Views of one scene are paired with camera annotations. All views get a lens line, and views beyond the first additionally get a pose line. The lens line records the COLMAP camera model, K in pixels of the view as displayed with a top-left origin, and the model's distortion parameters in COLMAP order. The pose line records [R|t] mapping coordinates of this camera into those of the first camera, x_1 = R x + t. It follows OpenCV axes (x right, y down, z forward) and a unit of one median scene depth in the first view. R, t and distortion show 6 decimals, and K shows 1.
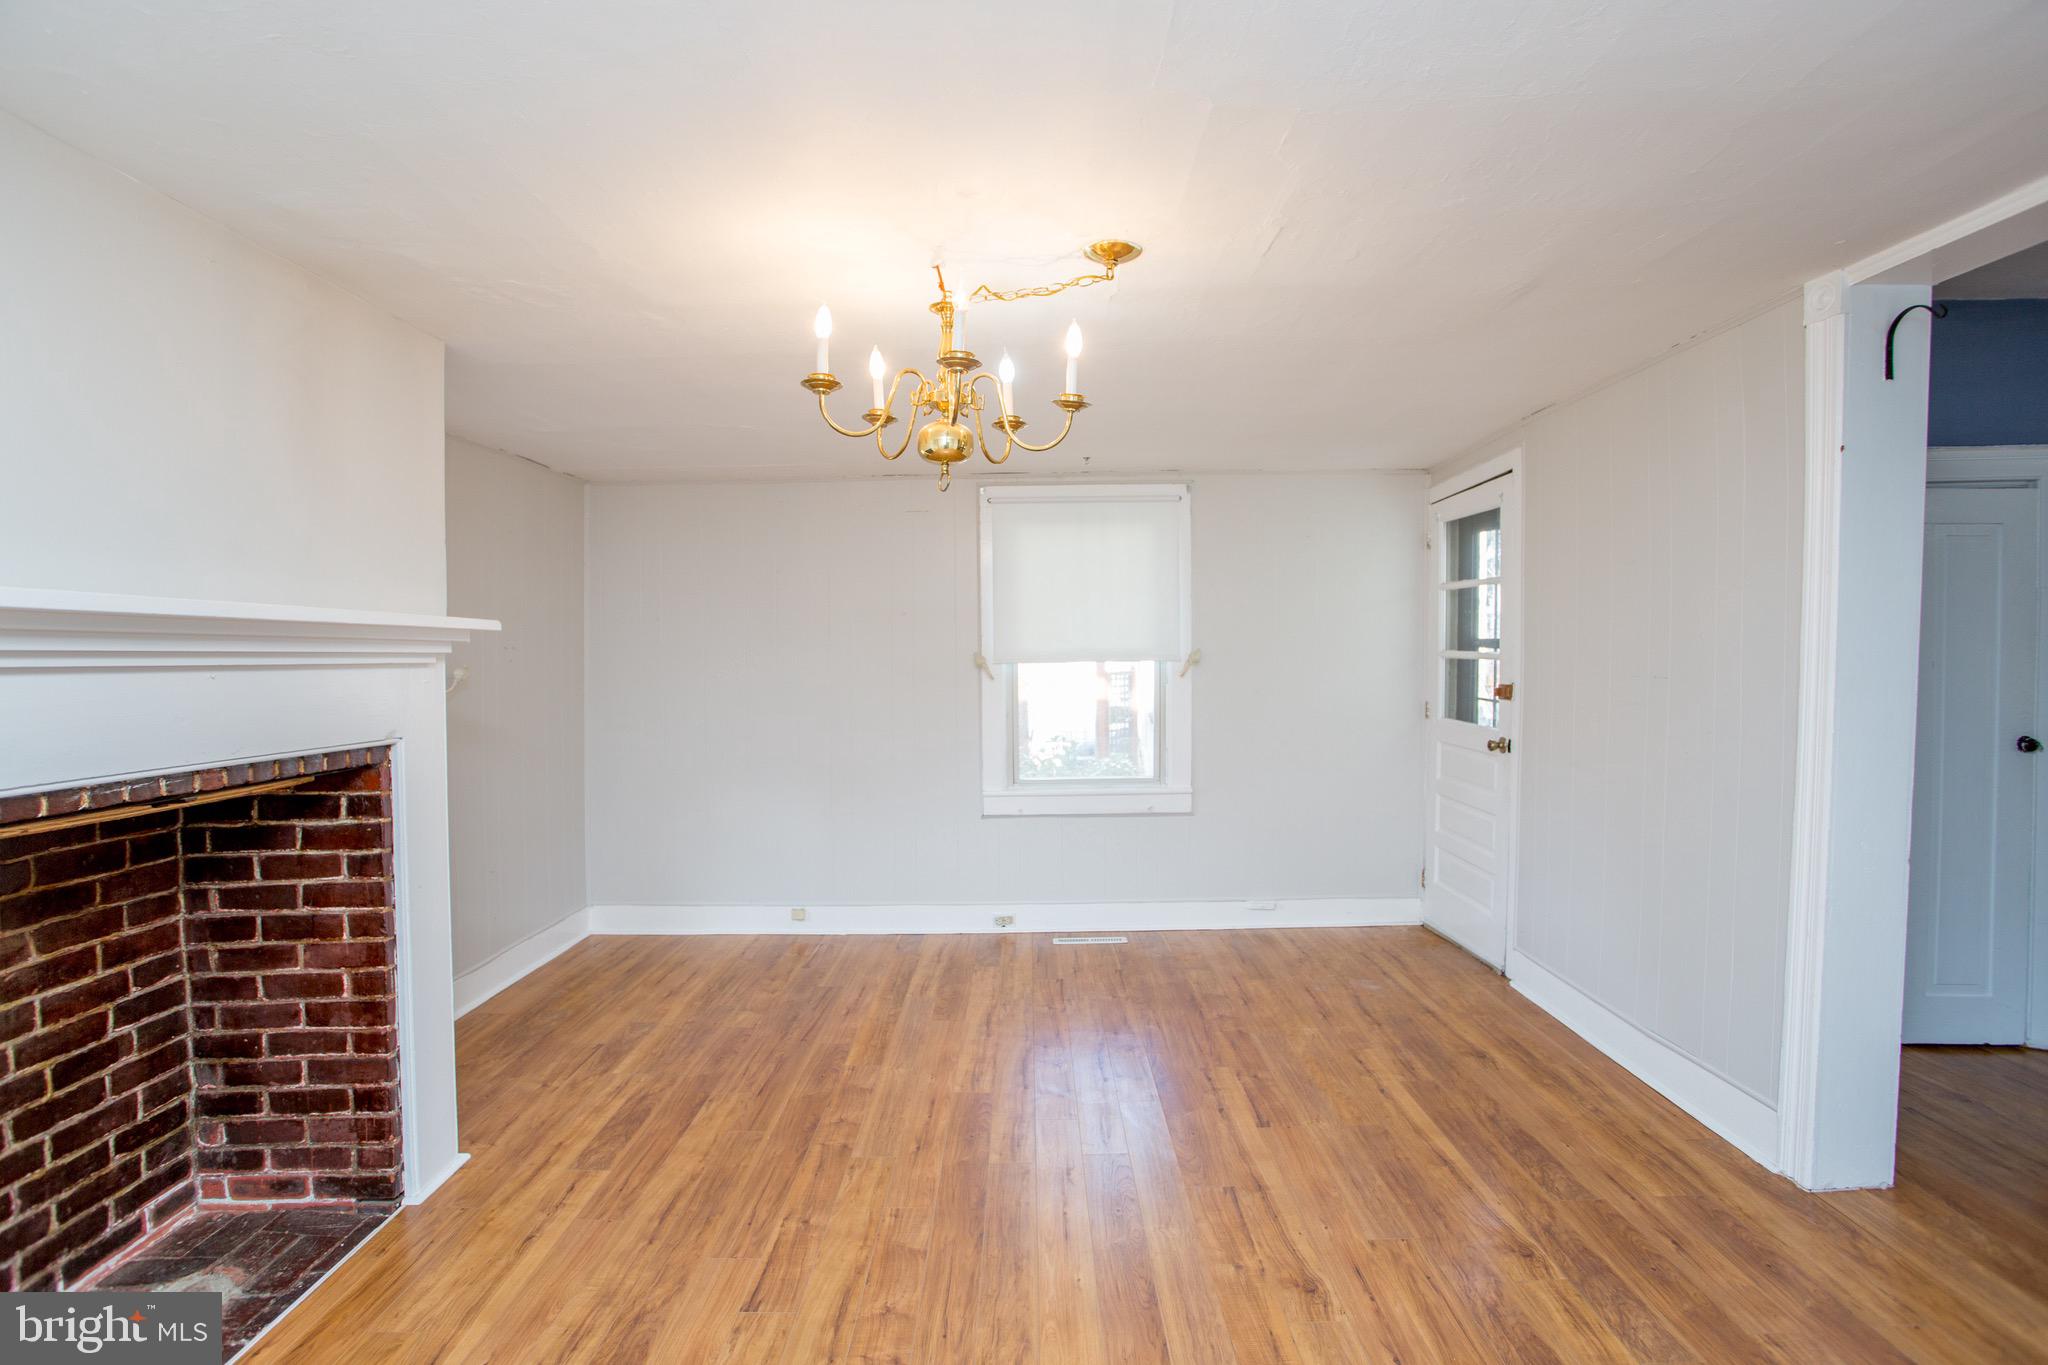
lens RADIAL K [[1003.9, 0, 1007.2], [0, 1003.9, 669.0], [0, 0, 1]] dist [-0.066355, 0.023543]
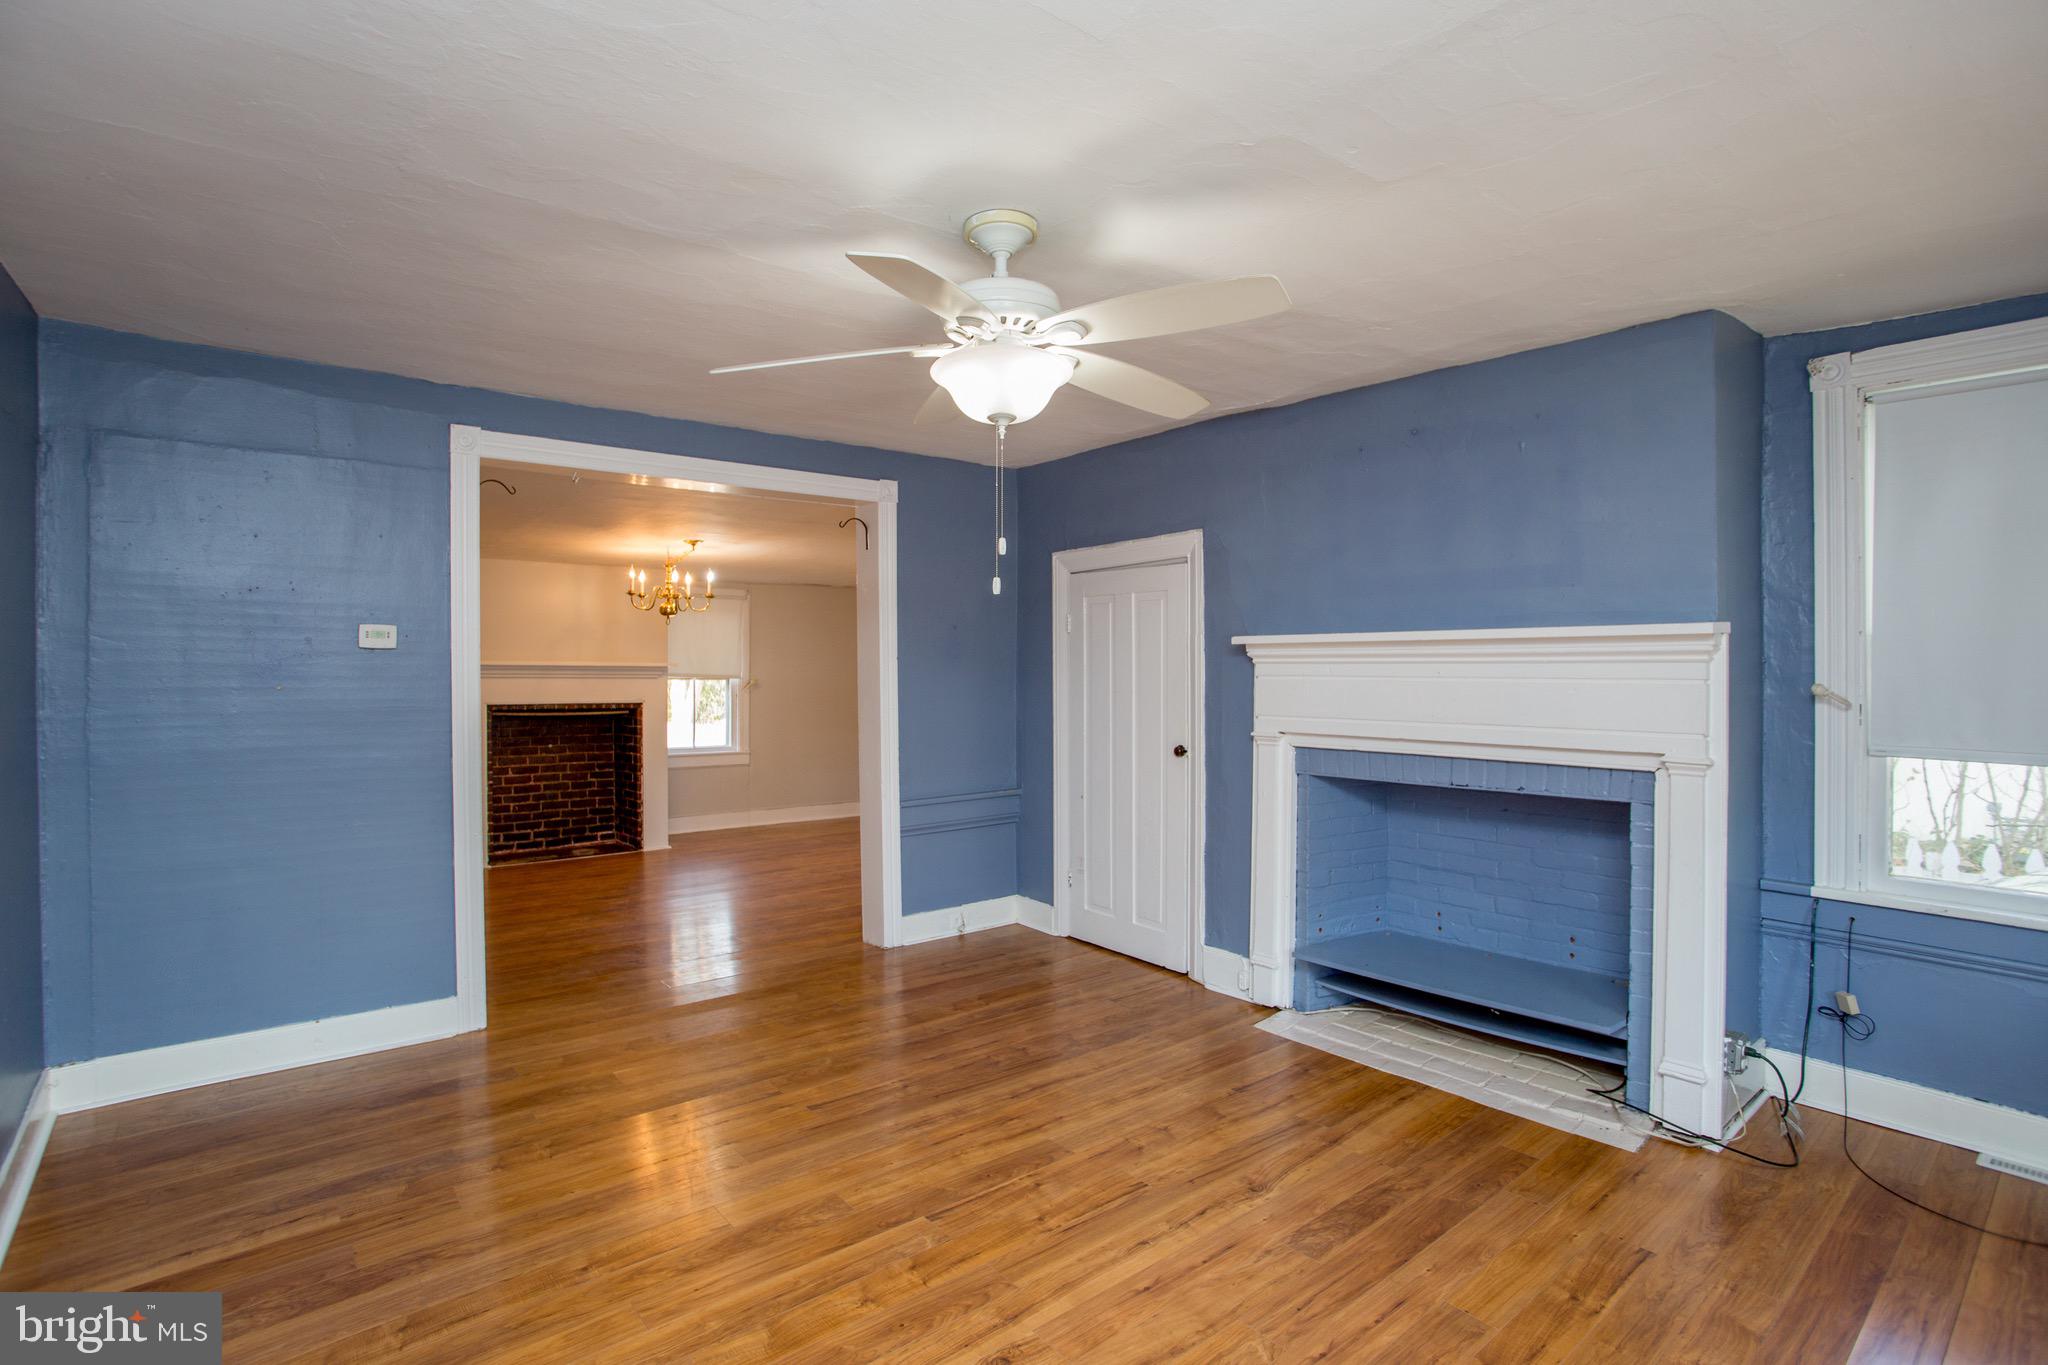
lens RADIAL K [[1003.9, 0, 1022.4], [0, 1003.9, 668.8], [0, 0, 1]] dist [-0.066355, 0.023543]
pose [[0.642031, 0.007093, -0.766646, 2.177161], [-0.018146, 0.999818, -0.005947, -0.029808], [0.766464, 0.017730, 0.642043, -0.103811]]
